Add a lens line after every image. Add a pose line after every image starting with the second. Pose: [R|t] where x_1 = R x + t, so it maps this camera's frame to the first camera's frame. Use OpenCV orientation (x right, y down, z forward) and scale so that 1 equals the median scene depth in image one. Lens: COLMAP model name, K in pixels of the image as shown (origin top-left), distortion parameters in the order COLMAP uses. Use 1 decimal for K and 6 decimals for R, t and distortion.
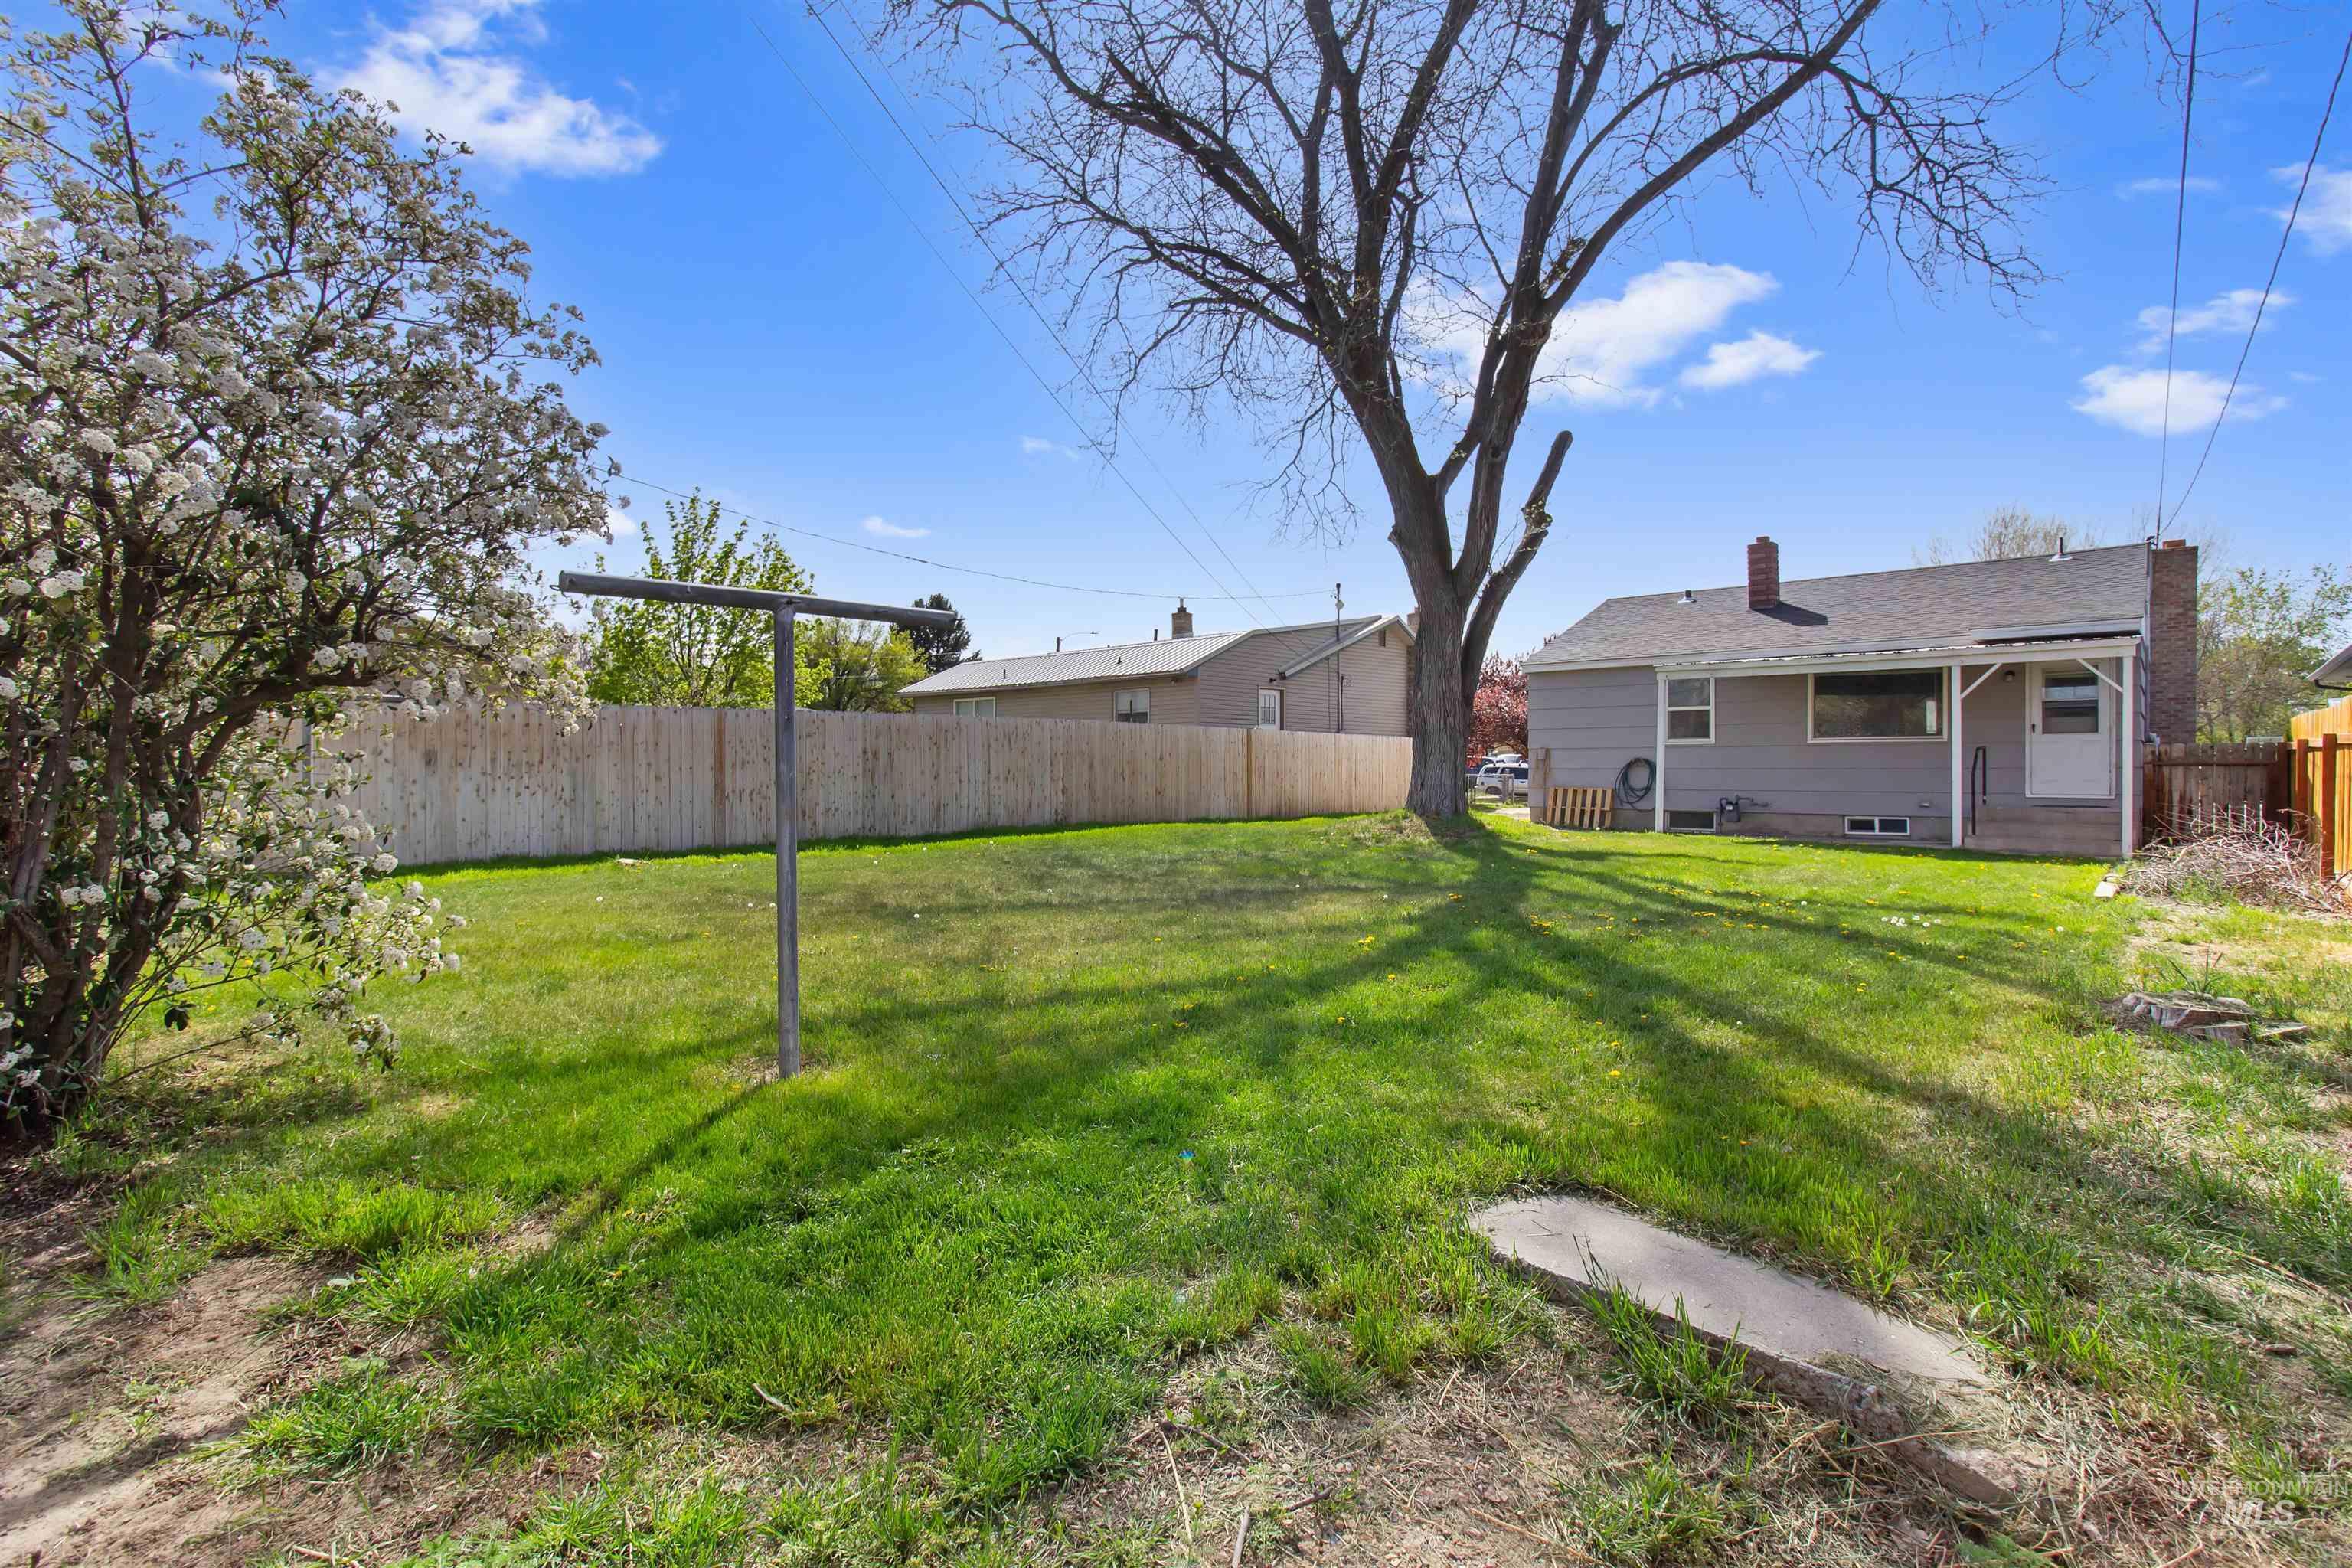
lens RADIAL K [[1078.1, 0, 1186.5], [0, 1078.1, 777.1], [0, 0, 1]] dist [-0.001308, -0.000493]
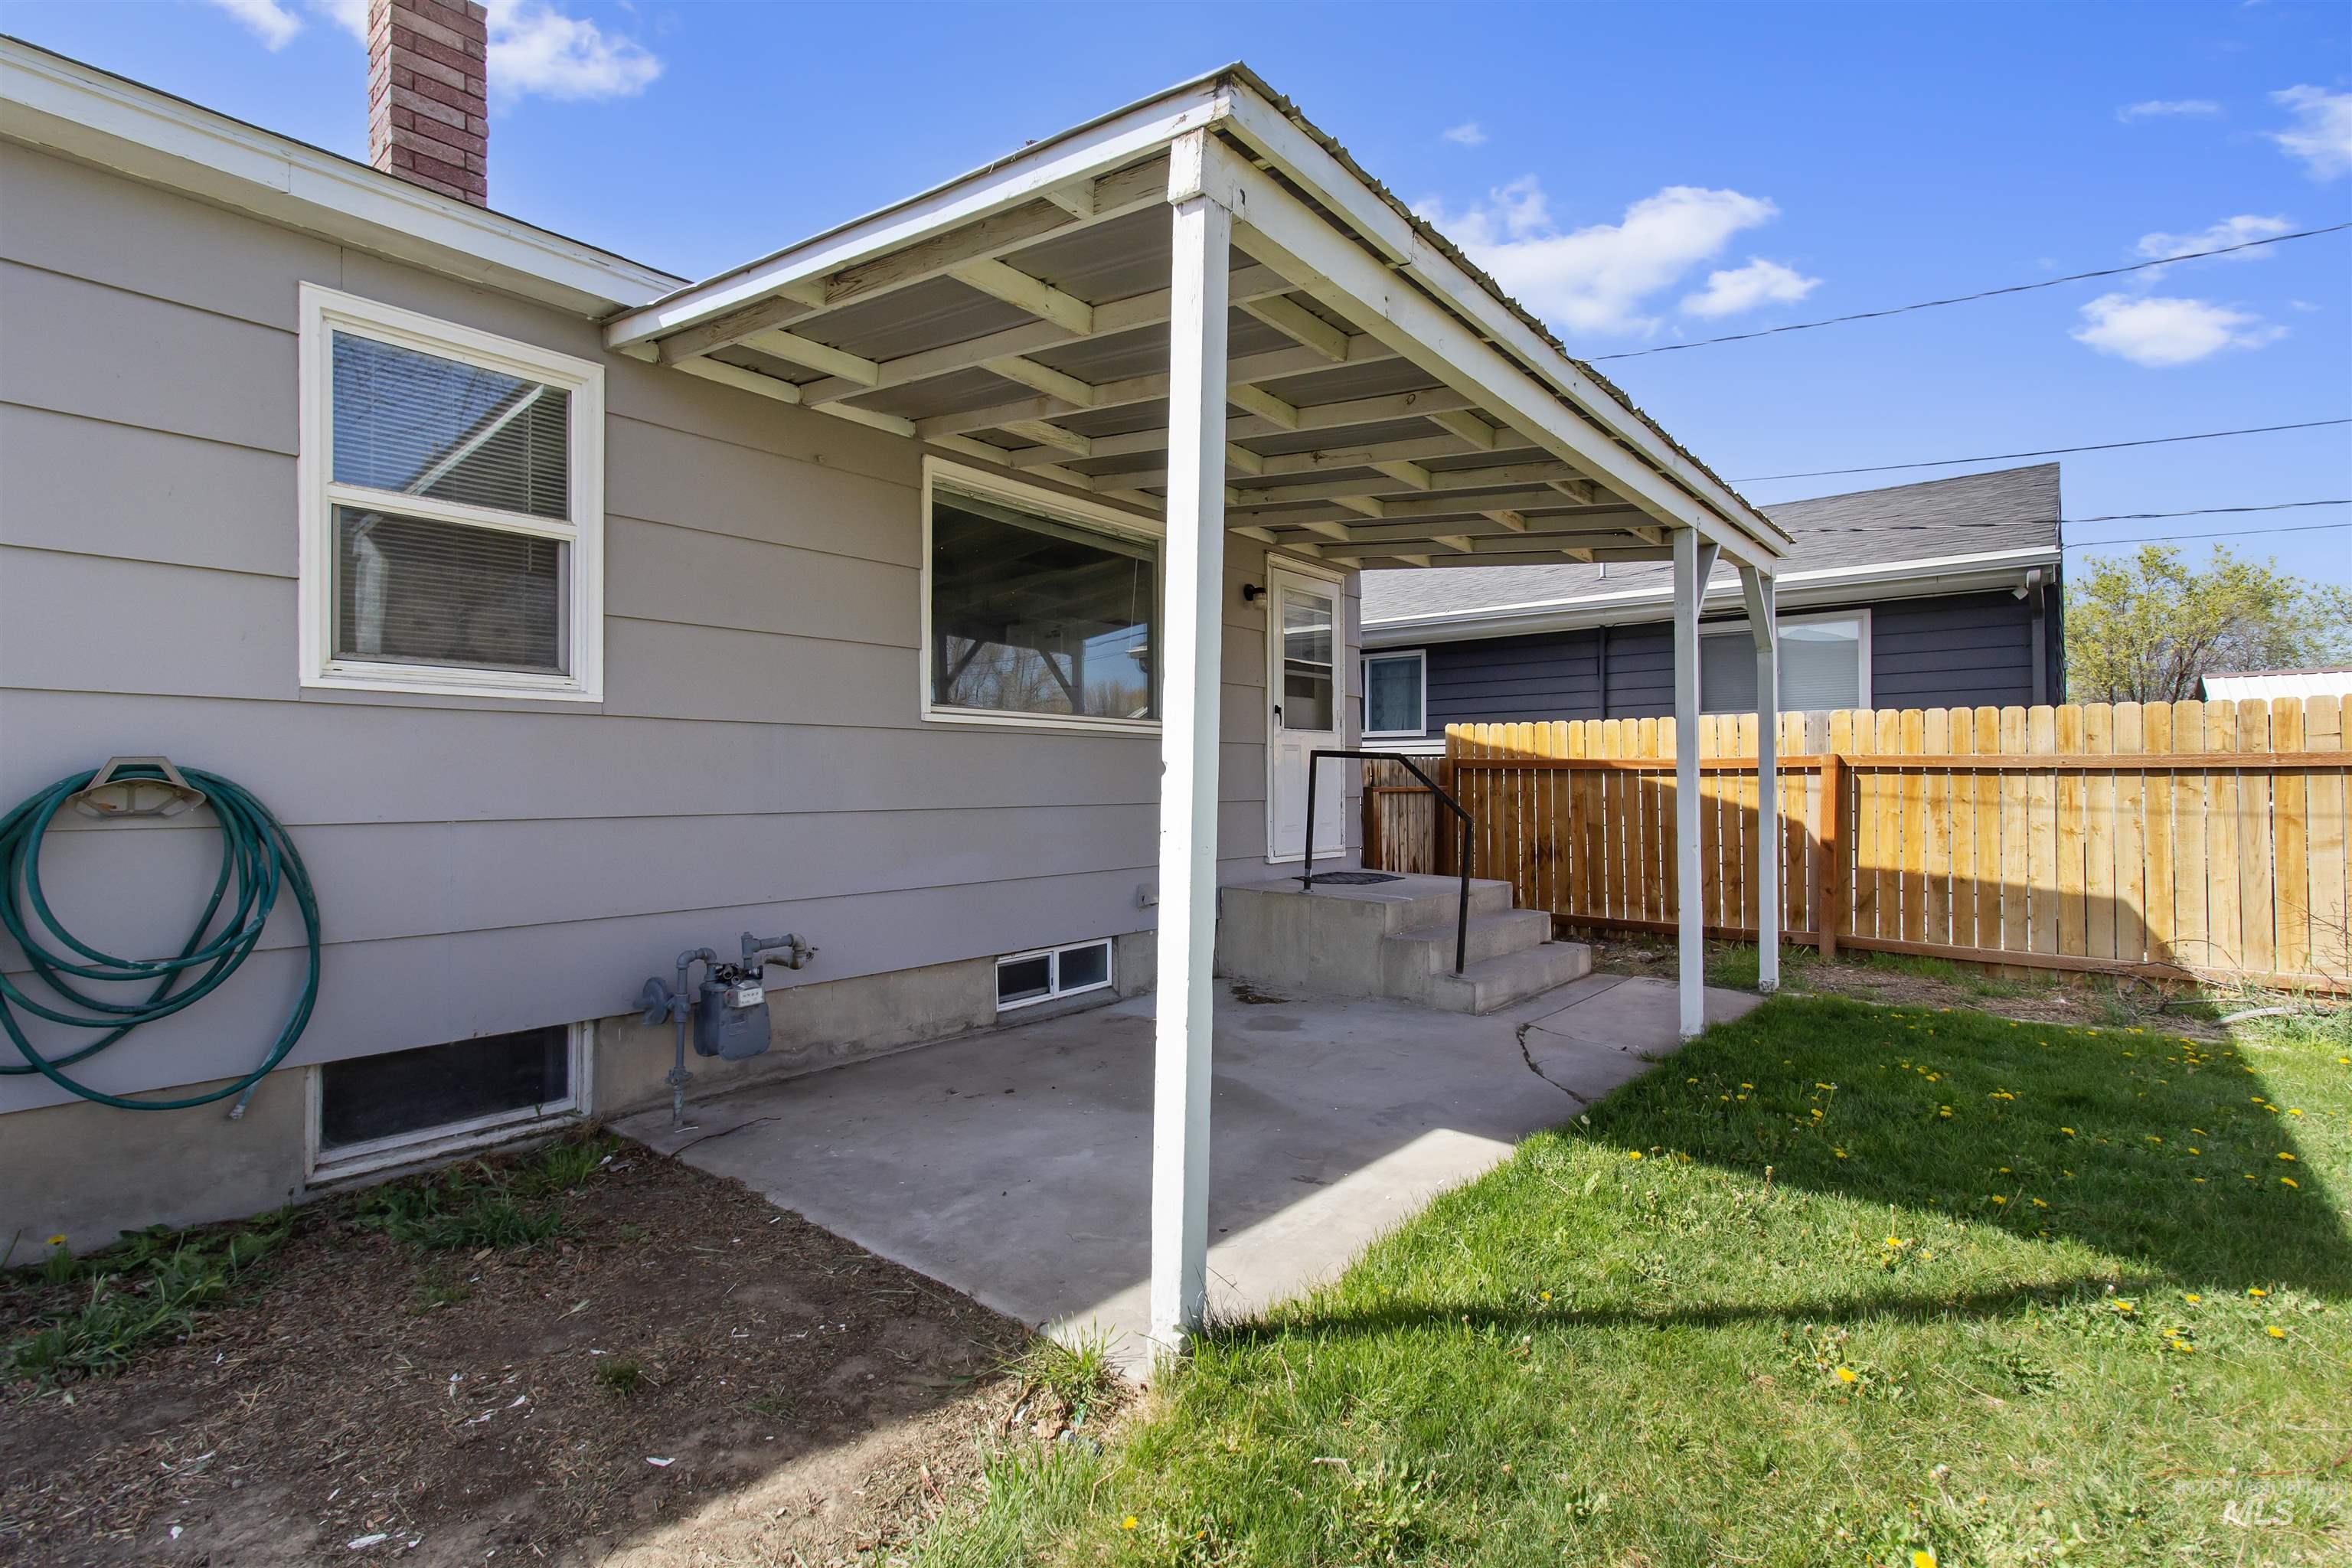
lens RADIAL K [[1085.4, 0, 1197.8], [0, 1085.4, 767.1], [0, 0, 1]] dist [0.000470, -0.000292]
pose [[-0.059826, 0.011086, 0.998147, 0.246372], [0.008040, 0.999911, -0.010623, -0.013625], [-0.998176, 0.007390, -0.059909, 0.824018]]
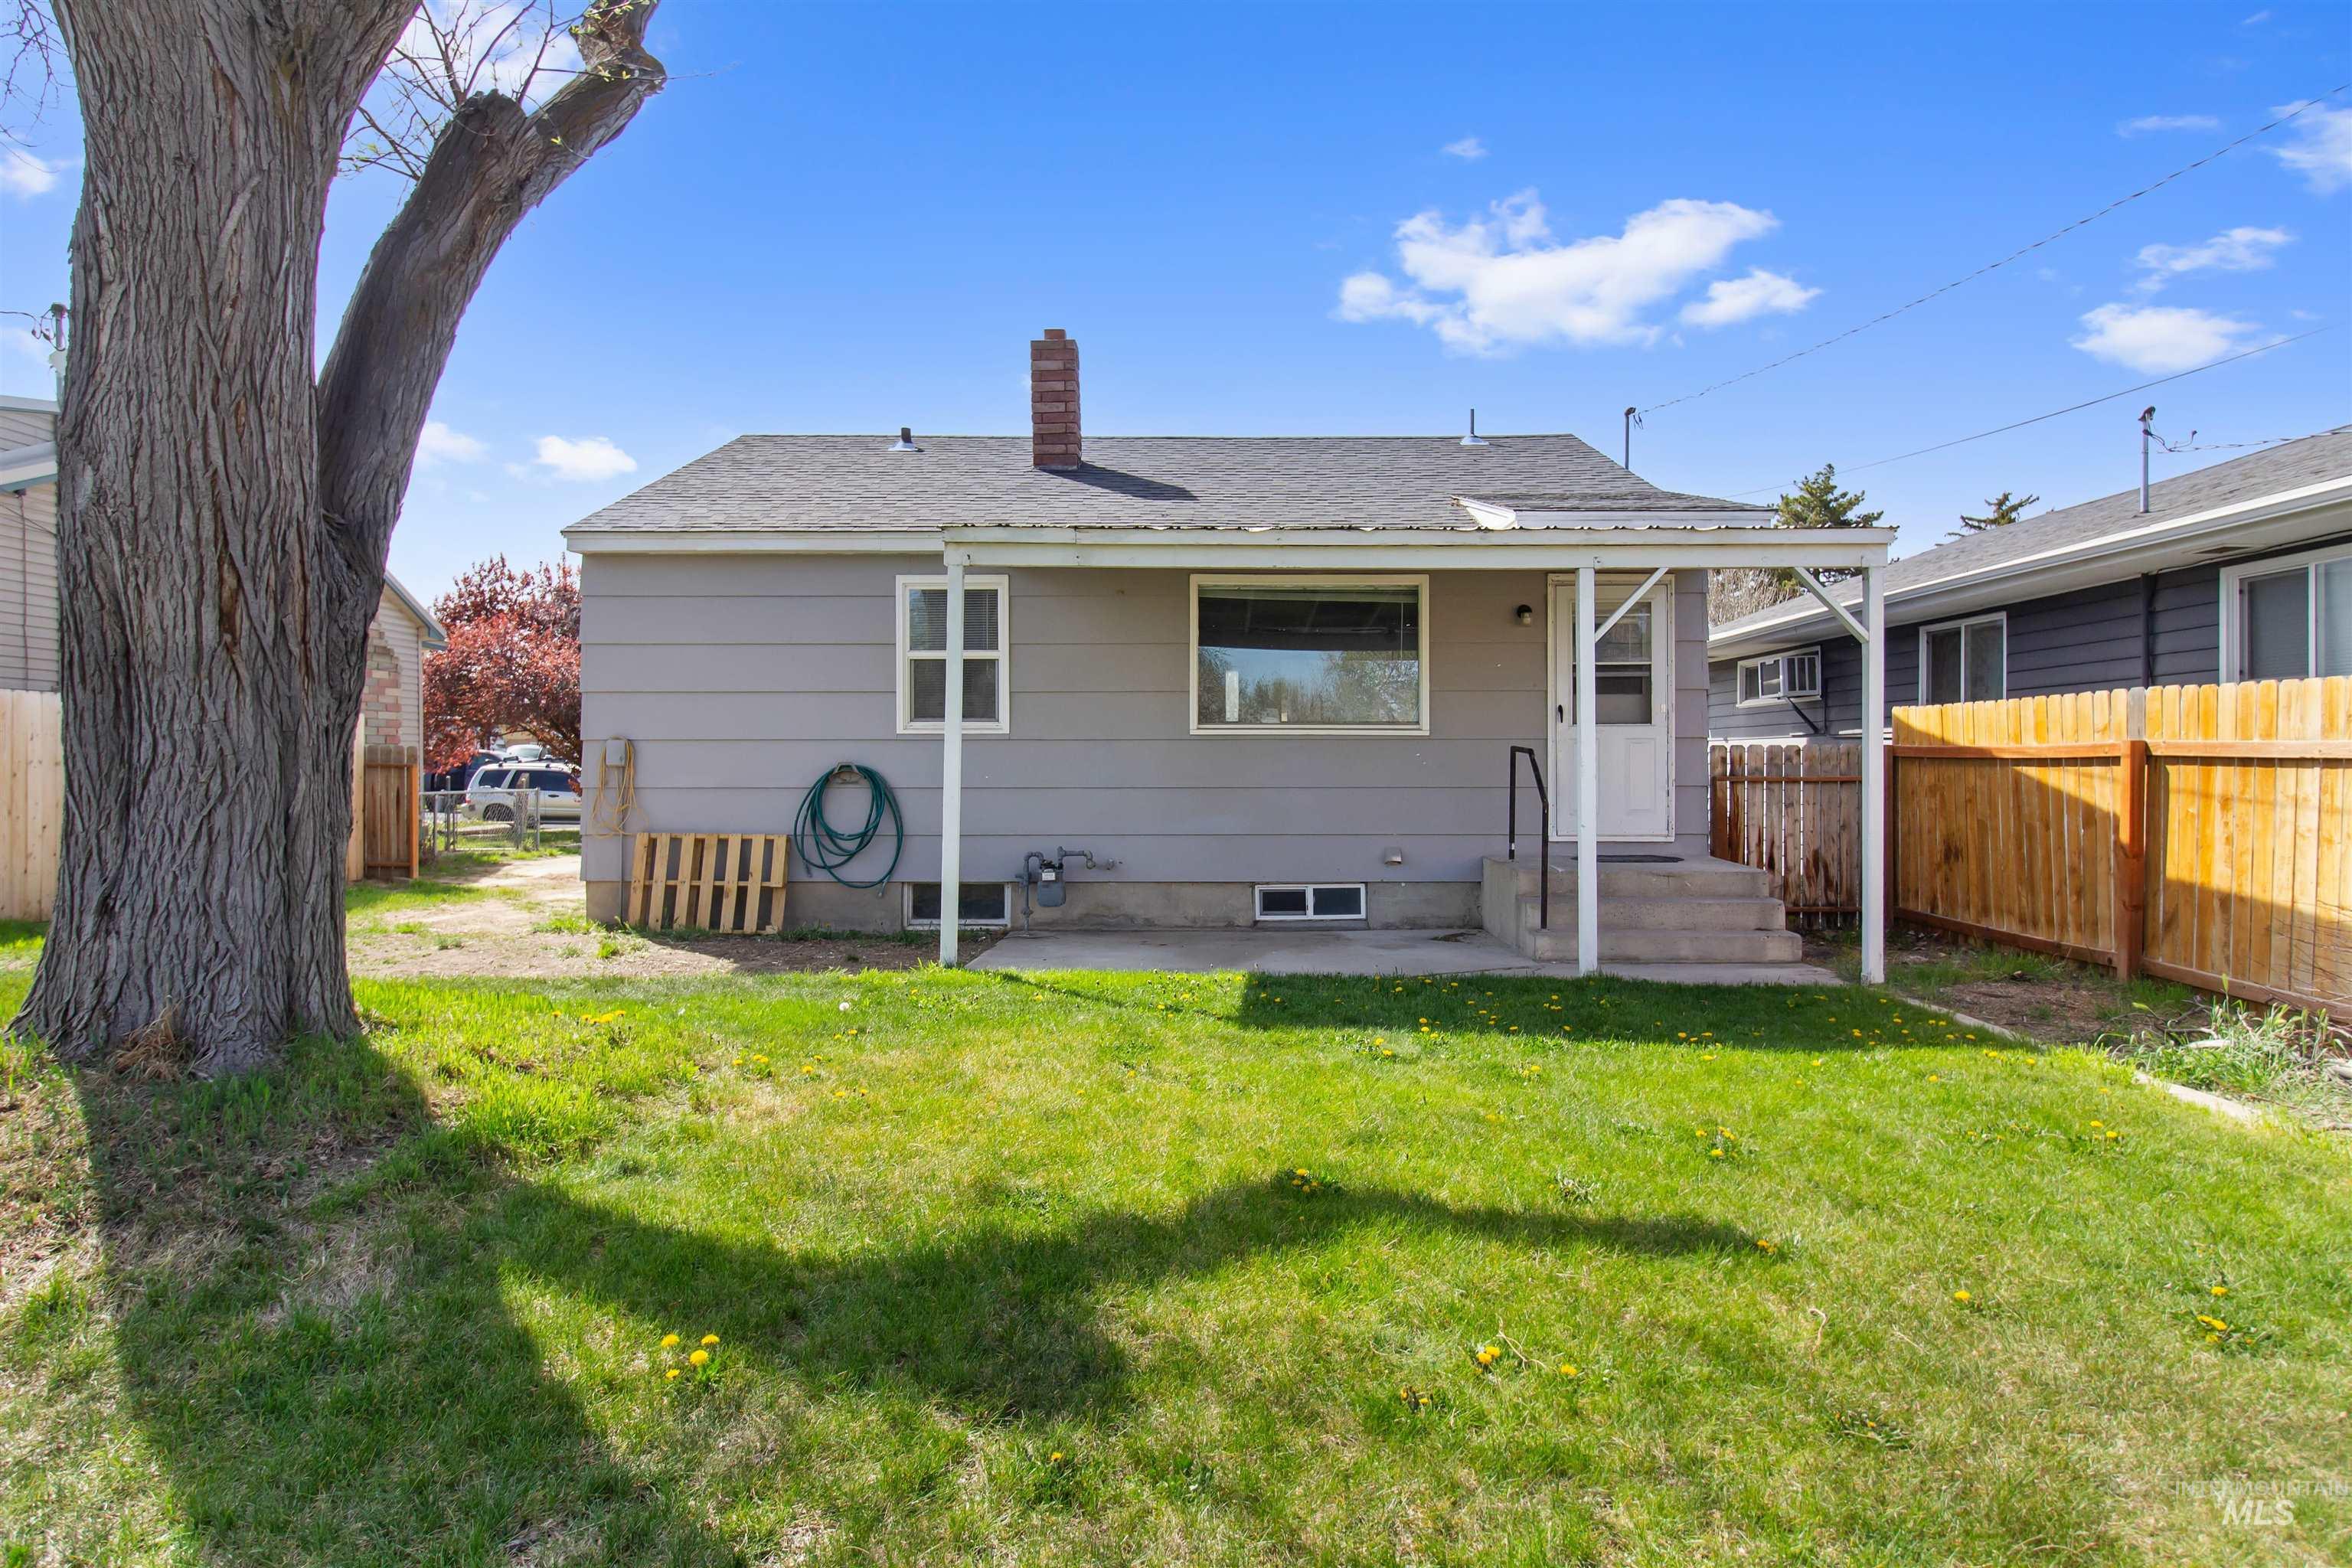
lens RADIAL K [[1391.4, 0, 1186.5], [0, 1391.4, 763.8], [0, 0, 1]] dist [0.004121, 0.001134]
pose [[0.742763, -0.002076, 0.669551, 0.139027], [0.006923, 0.999966, -0.004580, -0.013750], [-0.669519, 0.008037, 0.742752, 0.470780]]
